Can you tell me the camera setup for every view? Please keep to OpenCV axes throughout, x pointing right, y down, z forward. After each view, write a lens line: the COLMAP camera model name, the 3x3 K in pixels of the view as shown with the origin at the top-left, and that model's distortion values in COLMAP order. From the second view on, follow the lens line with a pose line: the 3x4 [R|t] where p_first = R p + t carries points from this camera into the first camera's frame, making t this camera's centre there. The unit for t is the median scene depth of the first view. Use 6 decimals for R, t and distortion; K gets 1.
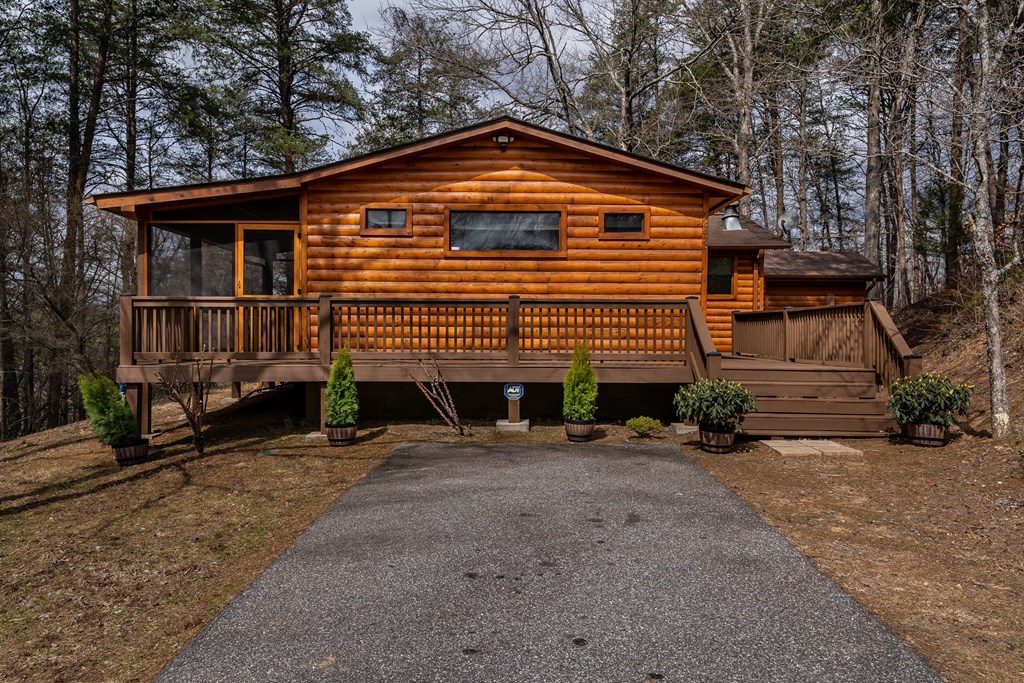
lens RADIAL K [[788.4, 0, 513.5], [0, 788.4, 339.2], [0, 0, 1]] dist [0.104088, -0.062301]
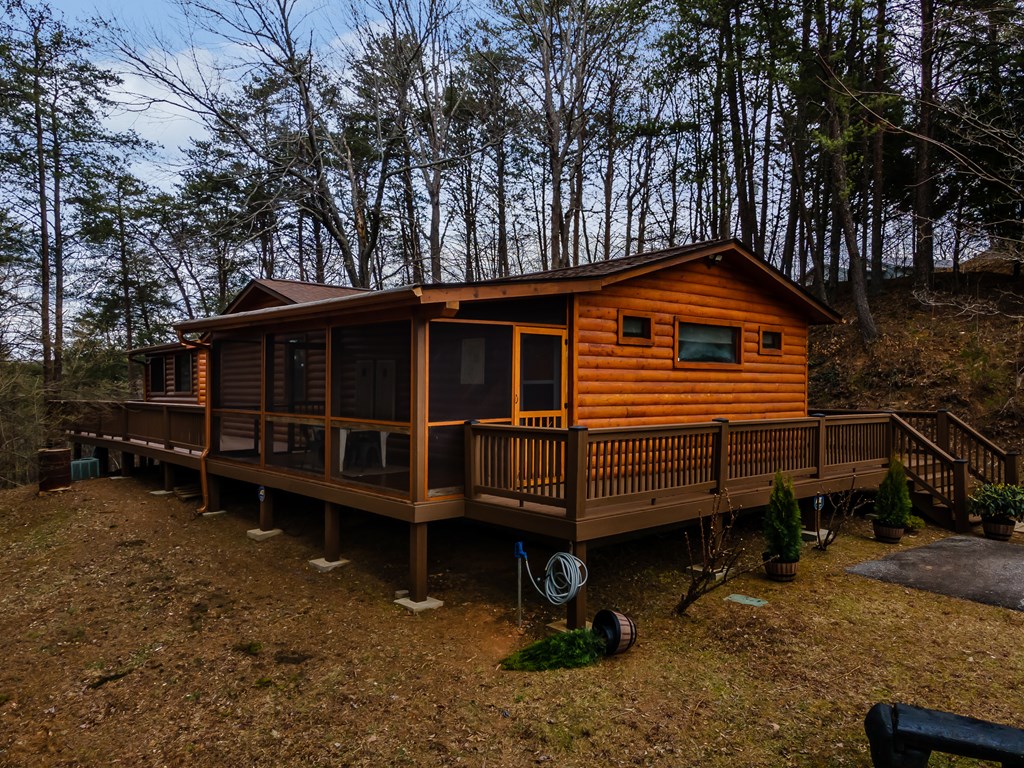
lens RADIAL K [[746.0, 0, 500.4], [0, 746.0, 385.2], [0, 0, 1]] dist [0.009340, 0.084782]
pose [[0.771678, -0.002965, 0.636007, -0.861827], [0.007670, 0.999960, -0.004644, -0.080760], [-0.635967, 0.008462, 0.771669, 0.416656]]
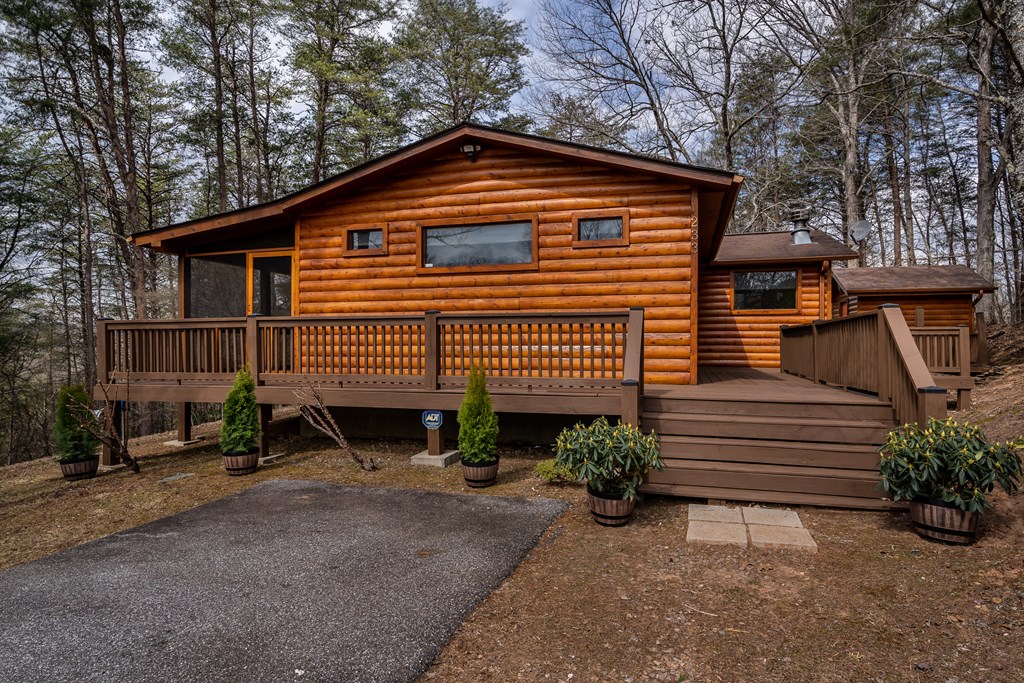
lens RADIAL K [[576.0, 0, 524.1], [0, 576.0, 342.5], [0, 0, 1]] dist [0.003533, 0.001640]
pose [[0.958417, -0.008065, -0.285257, 0.244720], [0.003836, 0.999874, -0.015381, -0.008135], [0.285345, 0.013647, 0.958328, 0.356684]]
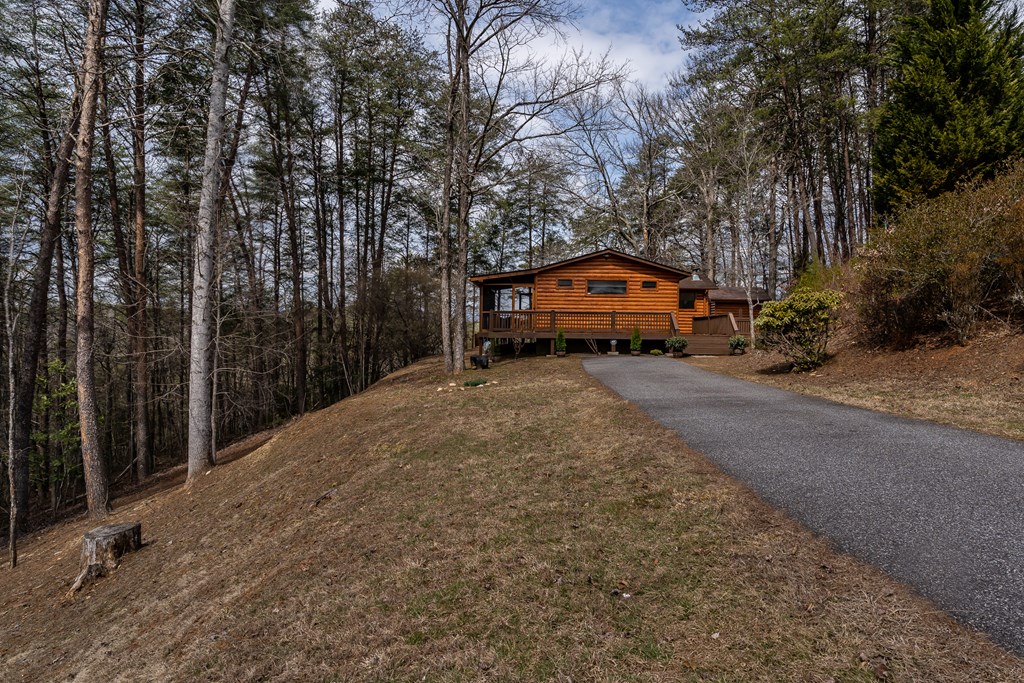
lens RADIAL K [[598.9, 0, 512.0], [0, 598.9, 341.5], [0, 0, 1]] dist [-0.089160, 0.000483]
pose [[0.997400, 0.006932, -0.071736, -0.196496], [-0.006294, 0.999939, 0.009116, 0.038941], [0.071794, -0.008641, 0.997382, -1.158964]]
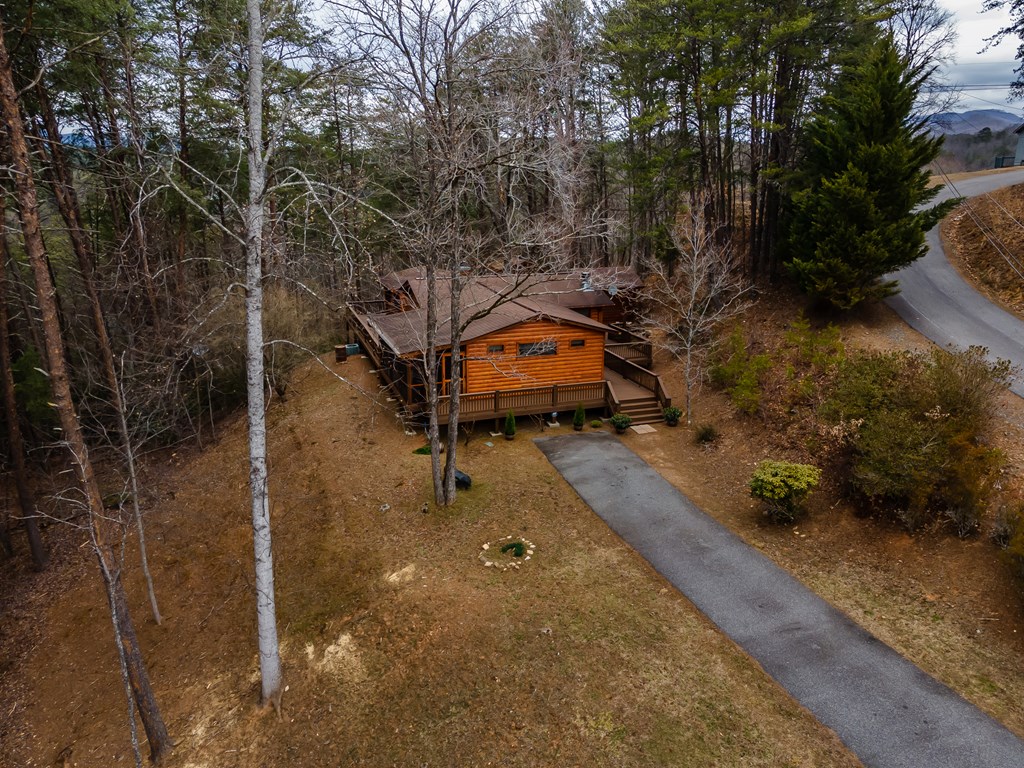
lens RADIAL K [[746.0, 0, 500.4], [0, 746.0, 385.2], [0, 0, 1]] dist [0.009340, 0.084782]
pose [[0.955780, -0.090269, 0.279885, -0.879821], [0.009887, 0.961050, 0.276198, -0.742996], [-0.293915, -0.261218, 0.919445, -1.394728]]
